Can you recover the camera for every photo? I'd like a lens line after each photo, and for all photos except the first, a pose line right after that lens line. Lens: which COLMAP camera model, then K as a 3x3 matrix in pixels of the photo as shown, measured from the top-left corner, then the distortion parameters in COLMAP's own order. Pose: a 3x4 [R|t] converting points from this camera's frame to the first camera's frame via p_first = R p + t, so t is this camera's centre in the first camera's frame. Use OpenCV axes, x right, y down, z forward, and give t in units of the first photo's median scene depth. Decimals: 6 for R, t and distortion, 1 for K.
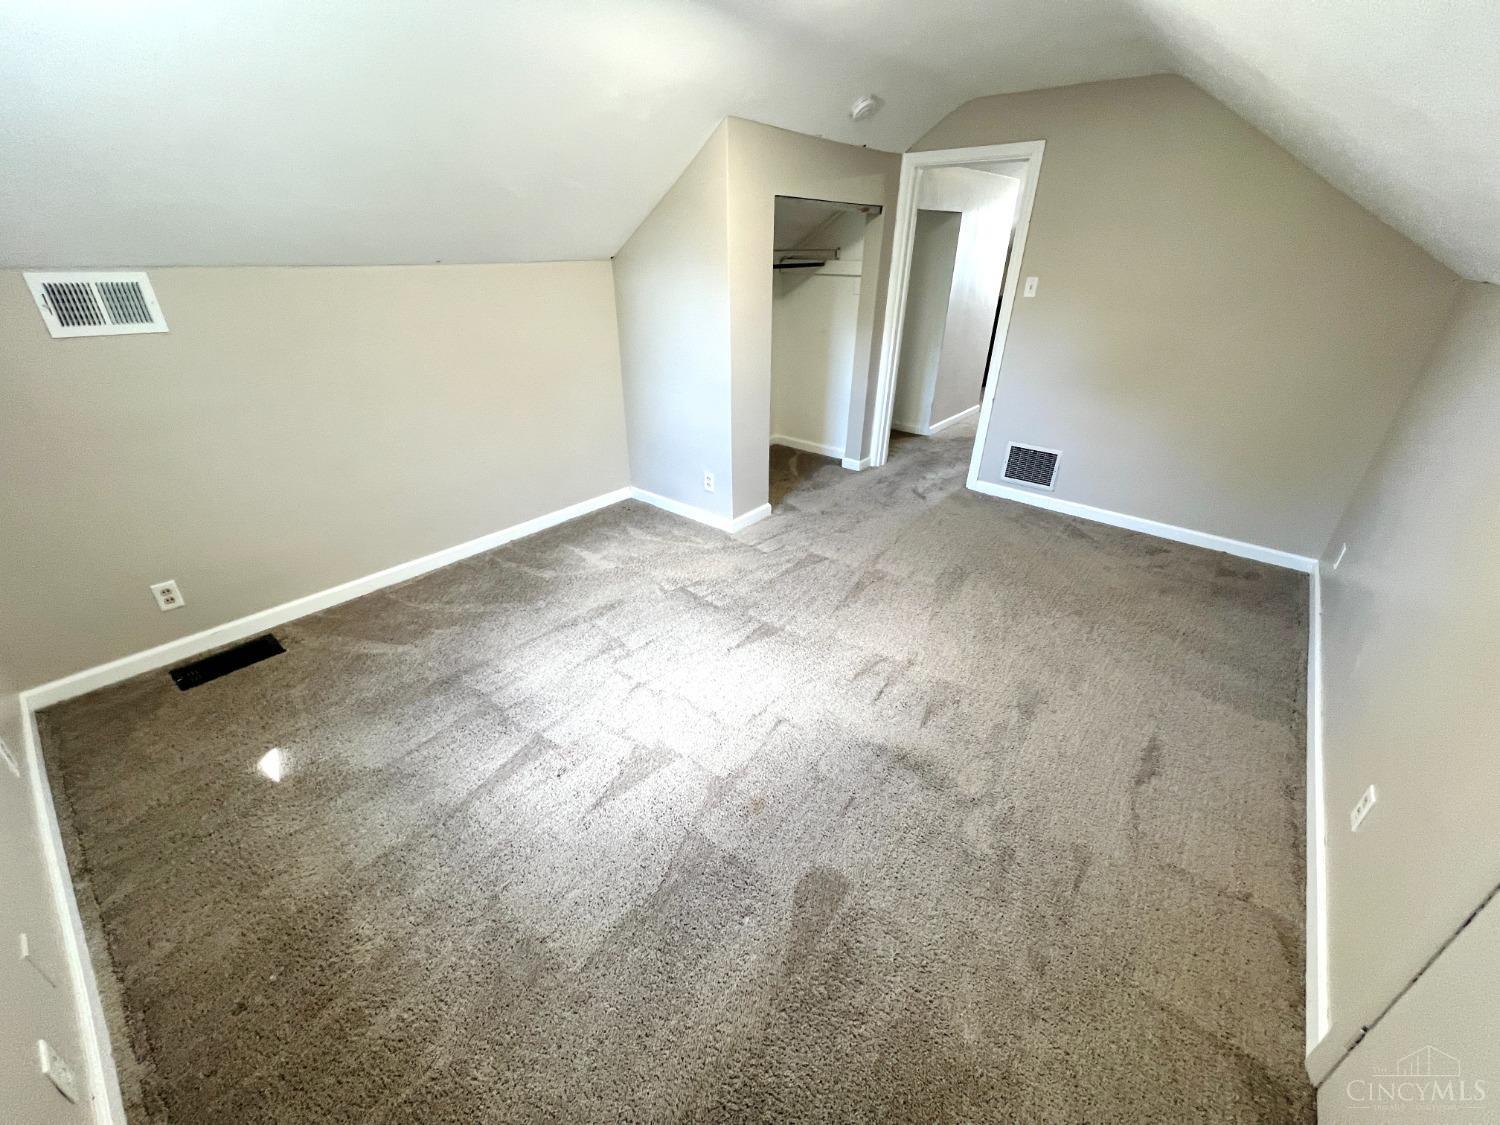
lens RADIAL K [[601.5, 0, 750.0], [0, 601.5, 562.5], [0, 0, 1]] dist [-0.001652, -0.000349]
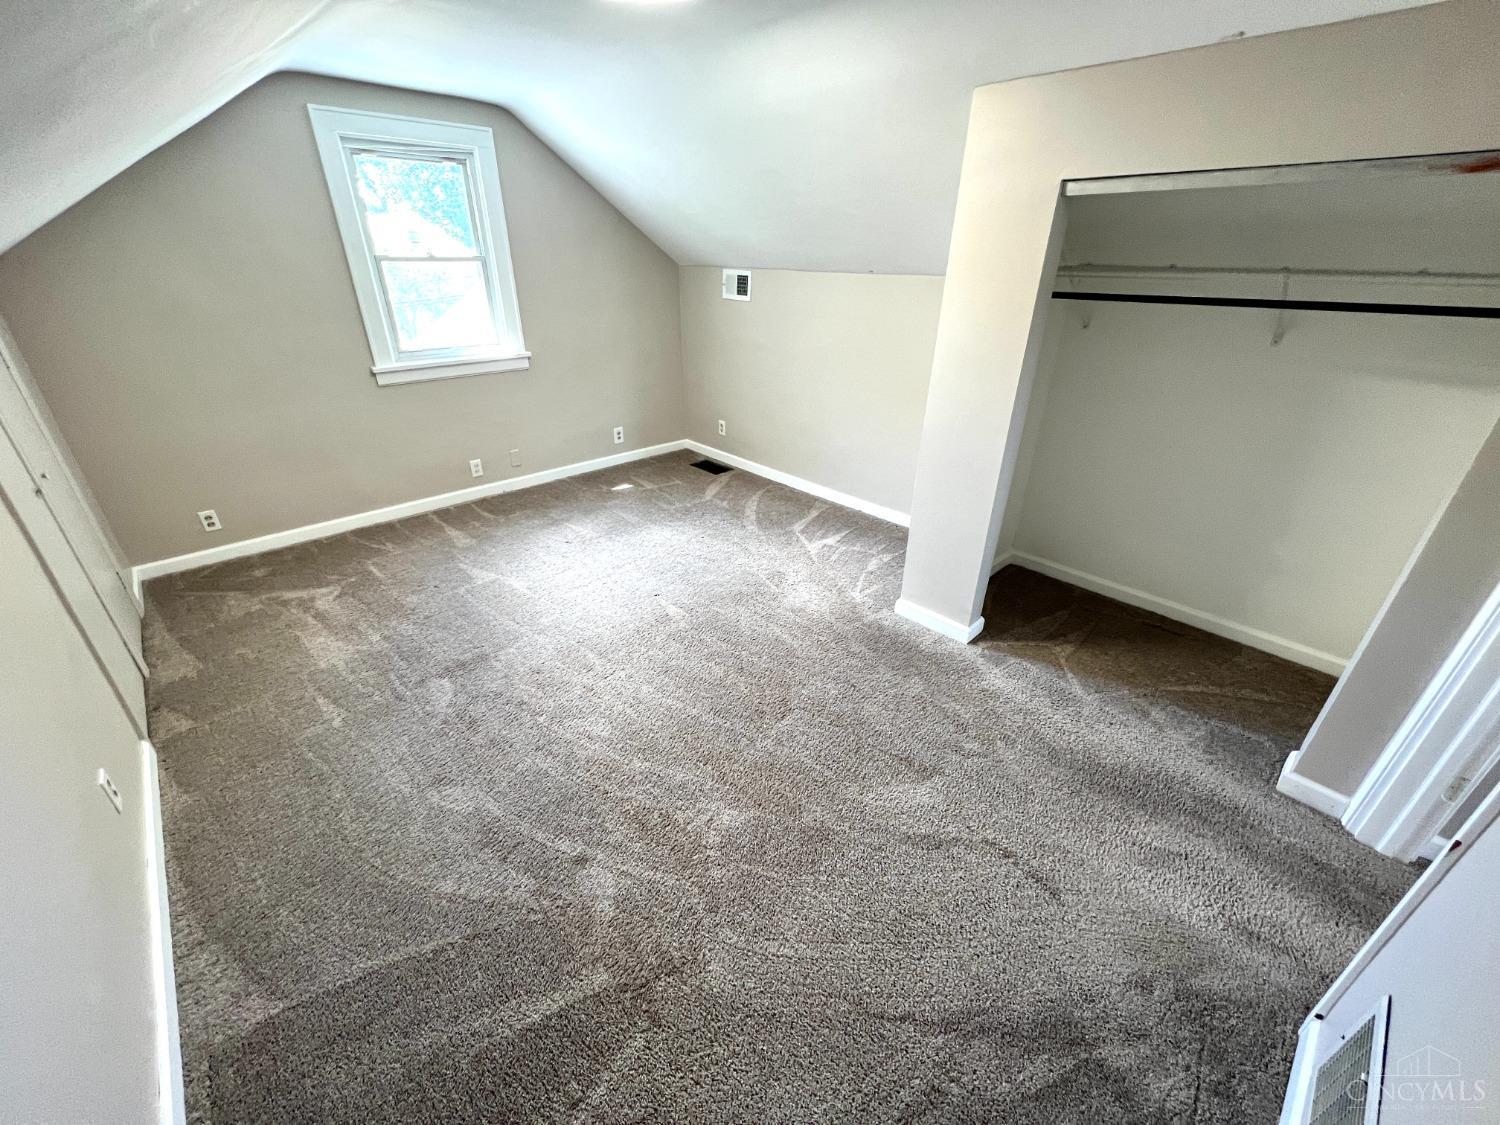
lens RADIAL K [[601.5, 0, 750.0], [0, 601.5, 562.5], [0, 0, 1]] dist [-0.001652, -0.000349]
pose [[-0.131058, 0.447056, -0.884853, 0.806072], [-0.467984, 0.758947, 0.452759, -0.442825], [0.873965, 0.473435, 0.109749, 0.840298]]
